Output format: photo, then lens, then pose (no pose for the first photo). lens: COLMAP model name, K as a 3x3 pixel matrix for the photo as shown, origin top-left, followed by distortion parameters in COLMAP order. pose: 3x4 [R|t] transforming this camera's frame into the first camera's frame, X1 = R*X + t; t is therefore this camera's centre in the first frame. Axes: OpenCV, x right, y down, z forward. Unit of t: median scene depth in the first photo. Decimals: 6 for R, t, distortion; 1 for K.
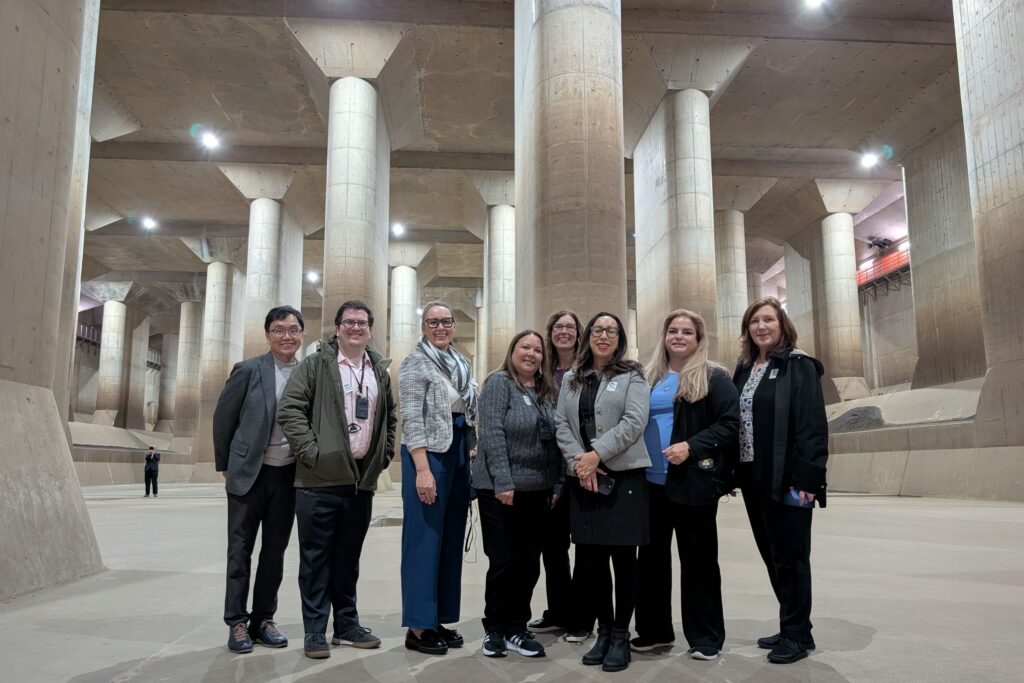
lens RADIAL K [[762.3, 0, 512.0], [0, 762.3, 341.5], [0, 0, 1]] dist [0.039016, 0.000625]
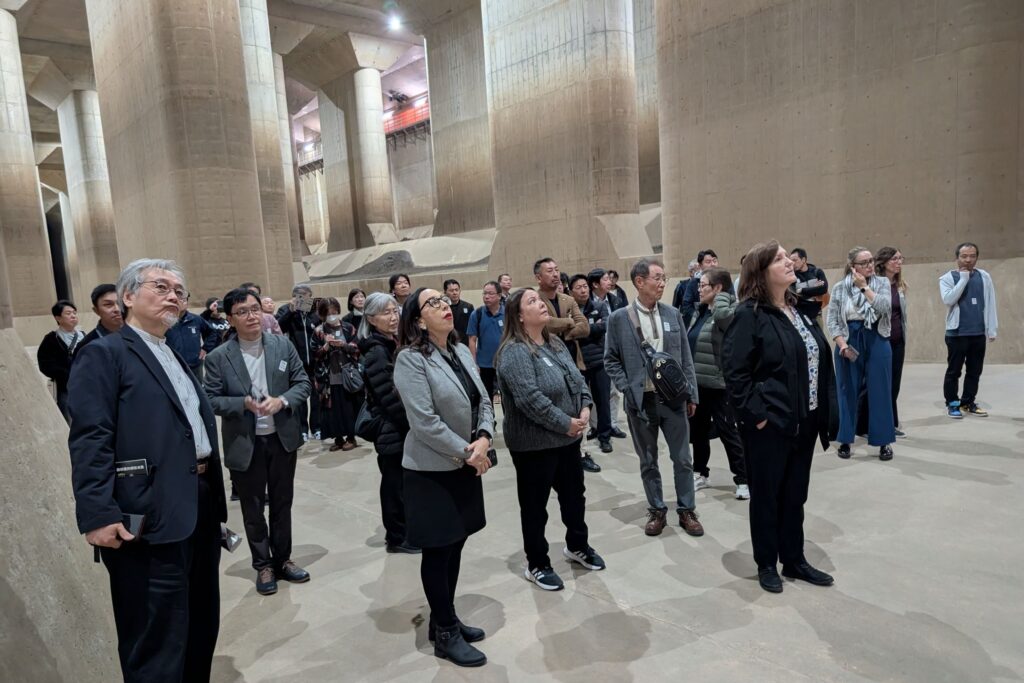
lens RADIAL K [[762.3, 0, 512.0], [0, 762.3, 341.5], [0, 0, 1]] dist [0.039016, 0.000625]
pose [[0.817263, -0.086453, 0.569743, -0.086362], [-0.040004, 0.977786, 0.205752, -0.029418], [-0.574875, -0.190946, 0.795650, -0.075649]]
